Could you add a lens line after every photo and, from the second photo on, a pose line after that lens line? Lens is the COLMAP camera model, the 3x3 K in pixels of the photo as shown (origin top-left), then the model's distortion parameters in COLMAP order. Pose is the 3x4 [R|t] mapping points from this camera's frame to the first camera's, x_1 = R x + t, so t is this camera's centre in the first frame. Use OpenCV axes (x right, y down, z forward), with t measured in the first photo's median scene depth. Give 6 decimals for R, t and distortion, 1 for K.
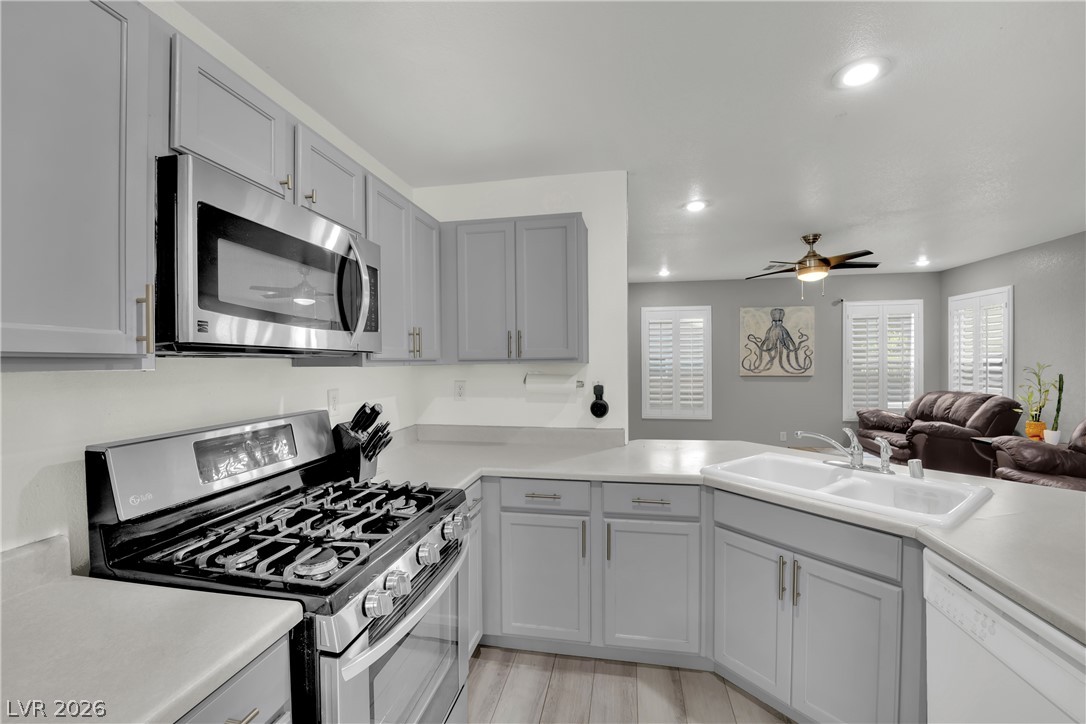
lens RADIAL K [[446.8, 0, 542.2], [0, 446.8, 367.6], [0, 0, 1]] dist [-0.021686, -0.000074]
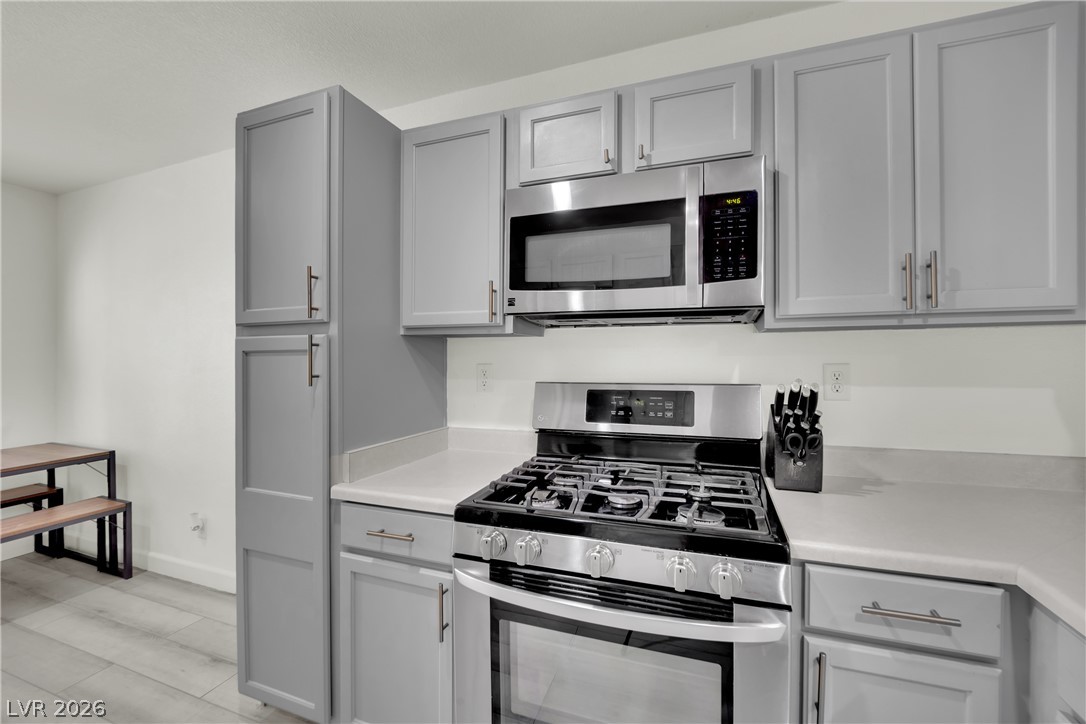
lens RADIAL K [[448.3, 0, 543.0], [0, 448.3, 362.0], [0, 0, 1]] dist [-0.020536, -0.000094]
pose [[-0.160917, 0.017974, -0.986804, 0.174789], [-0.009556, 0.999759, 0.019768, 0.019187], [0.986922, 0.012611, -0.160707, 0.340430]]
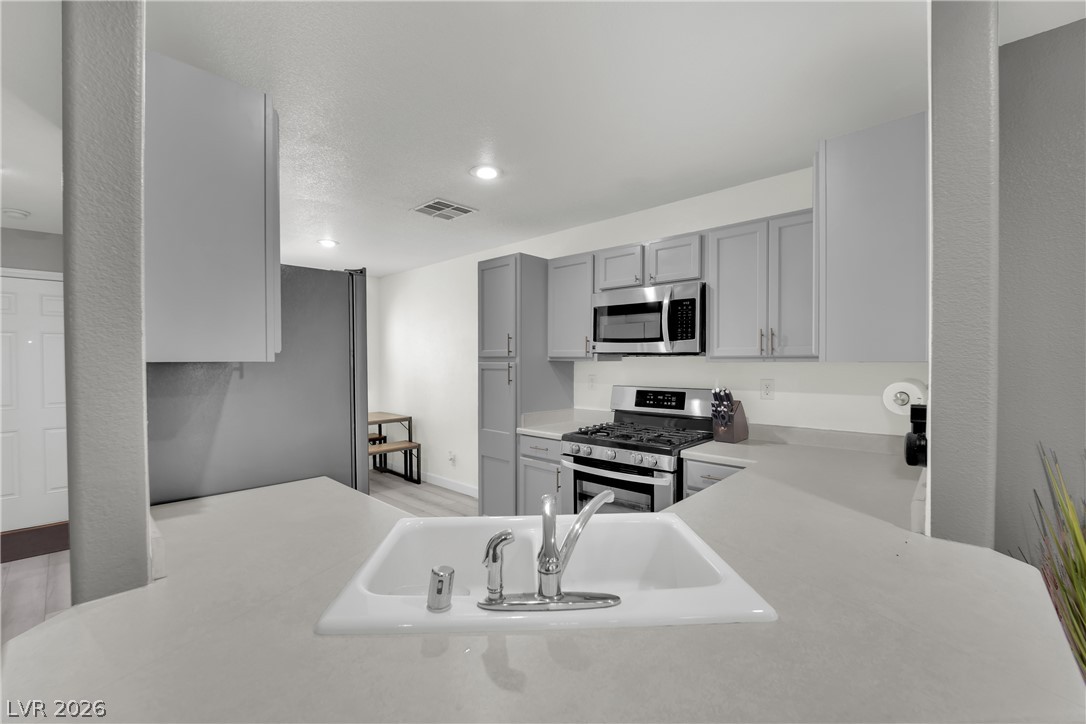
lens RADIAL K [[446.8, 0, 542.2], [0, 446.8, 367.6], [0, 0, 1]] dist [-0.021686, -0.000074]
pose [[-0.526691, 0.028569, -0.849577, 0.520544], [-0.002979, 0.999367, 0.035453, -0.014064], [0.850052, 0.021204, -0.526272, 0.585984]]
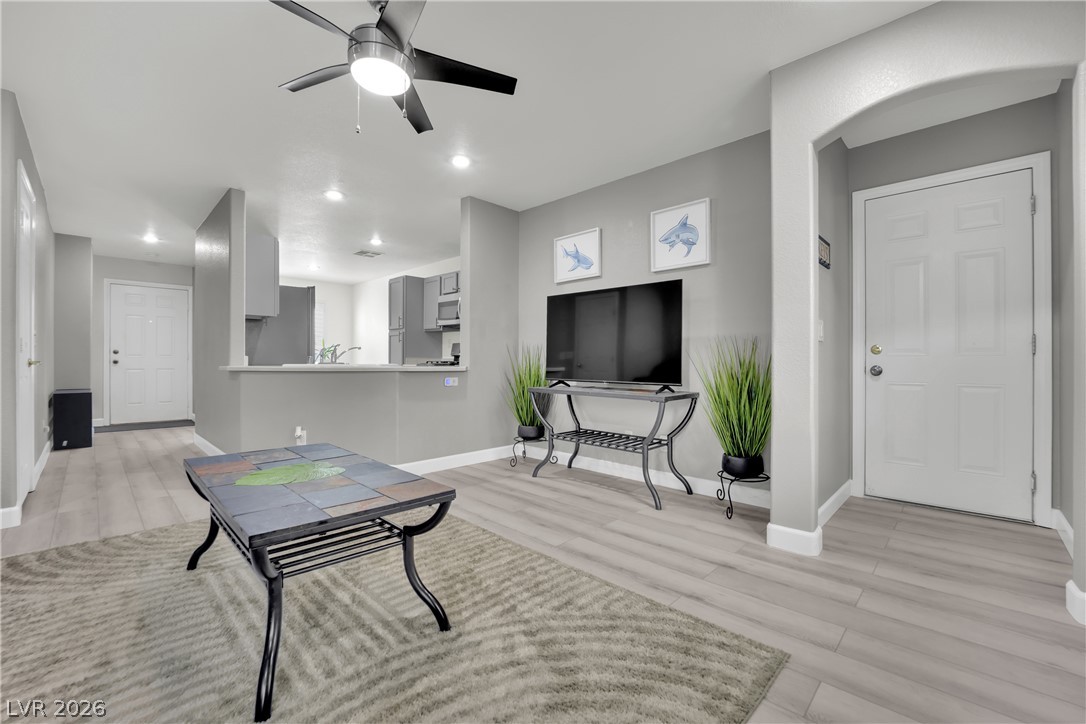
lens RADIAL K [[448.3, 0, 543.0], [0, 448.3, 362.0], [0, 0, 1]] dist [-0.020536, -0.000094]
pose [[-0.548104, 0.005283, -0.836393, 0.906180], [-0.011054, 0.999847, 0.013559, 0.085358], [0.836337, 0.016677, -0.547962, 1.401174]]
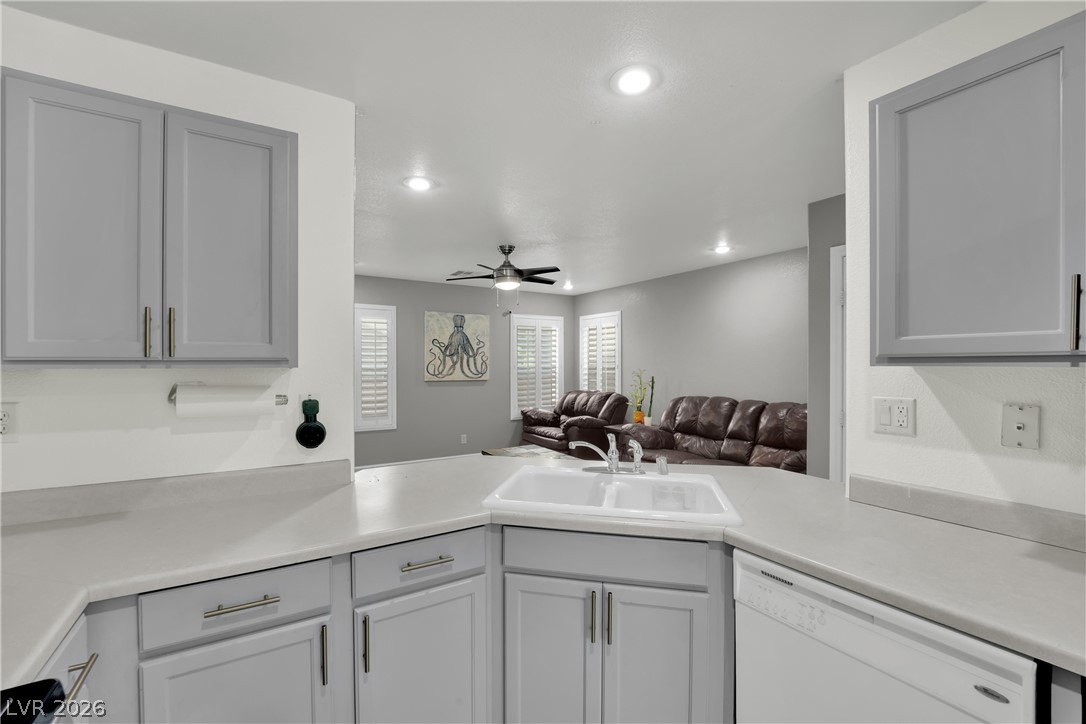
lens RADIAL K [[448.3, 0, 543.0], [0, 448.3, 362.0], [0, 0, 1]] dist [-0.020536, -0.000094]
pose [[0.729665, 0.011477, 0.683709, -0.052862], [0.004544, 0.999756, -0.021632, -0.001312], [-0.683790, 0.018891, 0.729434, 0.172421]]
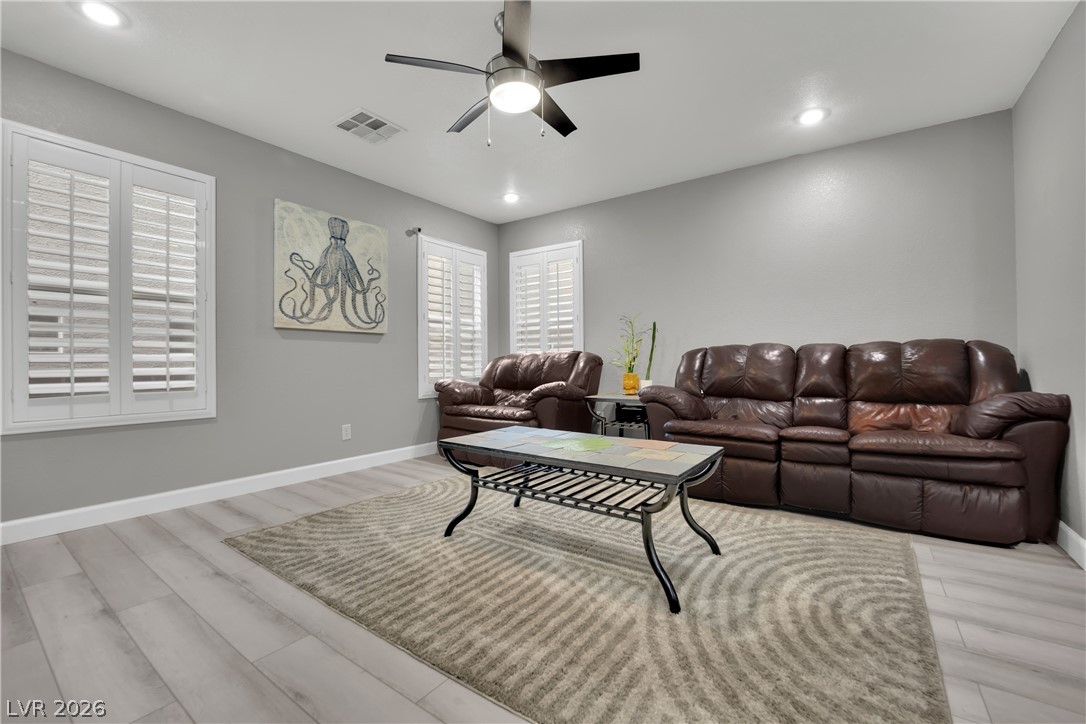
lens RADIAL K [[448.3, 0, 543.0], [0, 448.3, 362.0], [0, 0, 1]] dist [-0.020536, -0.000094]
pose [[0.417651, 0.005609, 0.908590, 0.153094], [0.016683, 0.999765, -0.013840, 0.110452], [-0.908454, 0.020938, 0.417459, 0.760503]]
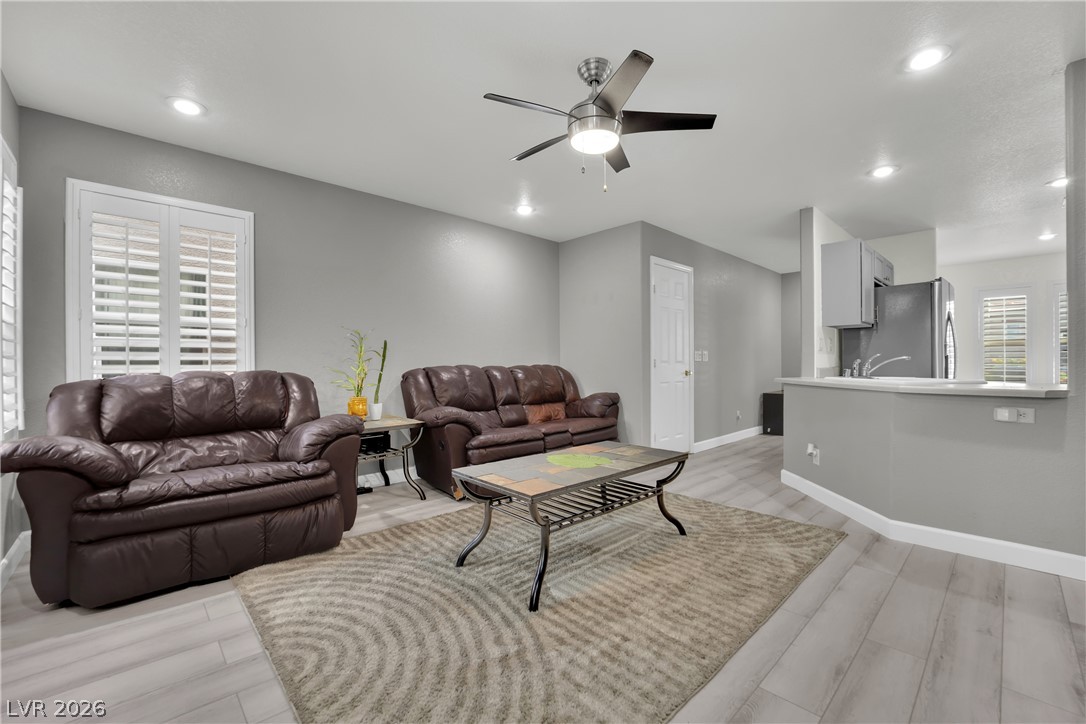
lens RADIAL K [[446.8, 0, 542.2], [0, 446.8, 367.6], [0, 0, 1]] dist [-0.021686, -0.000074]
pose [[-0.809330, 0.008984, 0.587286, 0.342581], [0.022091, 0.999641, 0.015152, 0.062303], [-0.586939, 0.025237, -0.809238, 1.488397]]
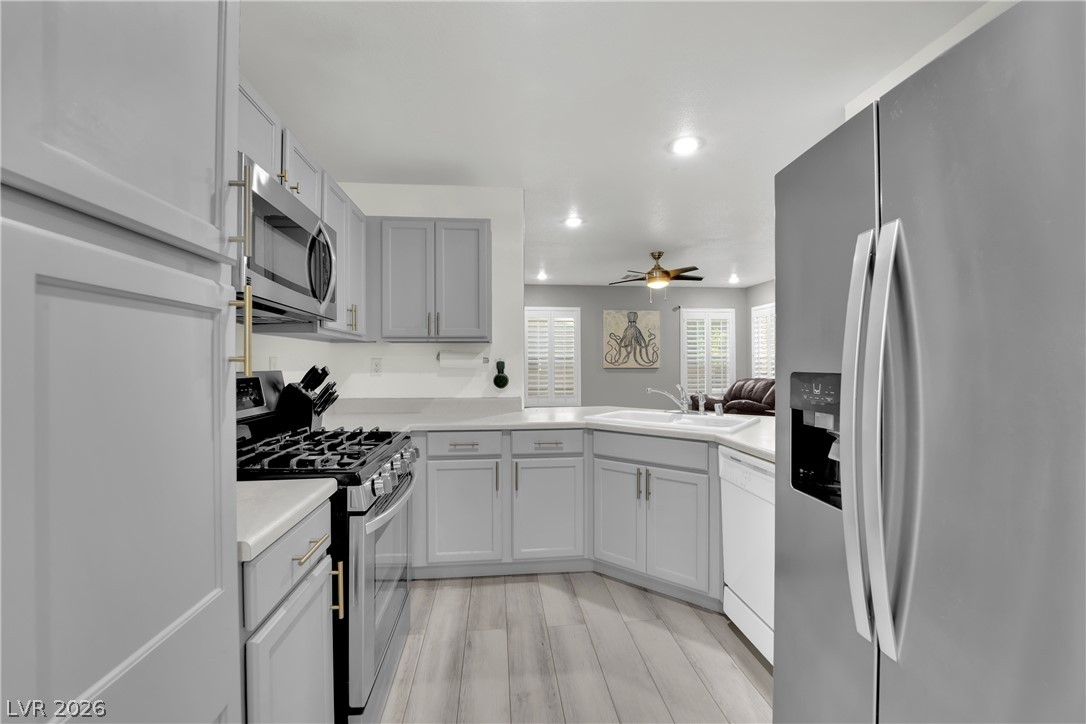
lens RADIAL K [[448.3, 0, 543.0], [0, 448.3, 362.0], [0, 0, 1]] dist [-0.020536, -0.000094]
pose [[0.957440, 0.006882, 0.288549, -0.075876], [-0.000533, 0.999756, -0.022077, 0.044535], [-0.288631, 0.020984, 0.957210, -0.131555]]
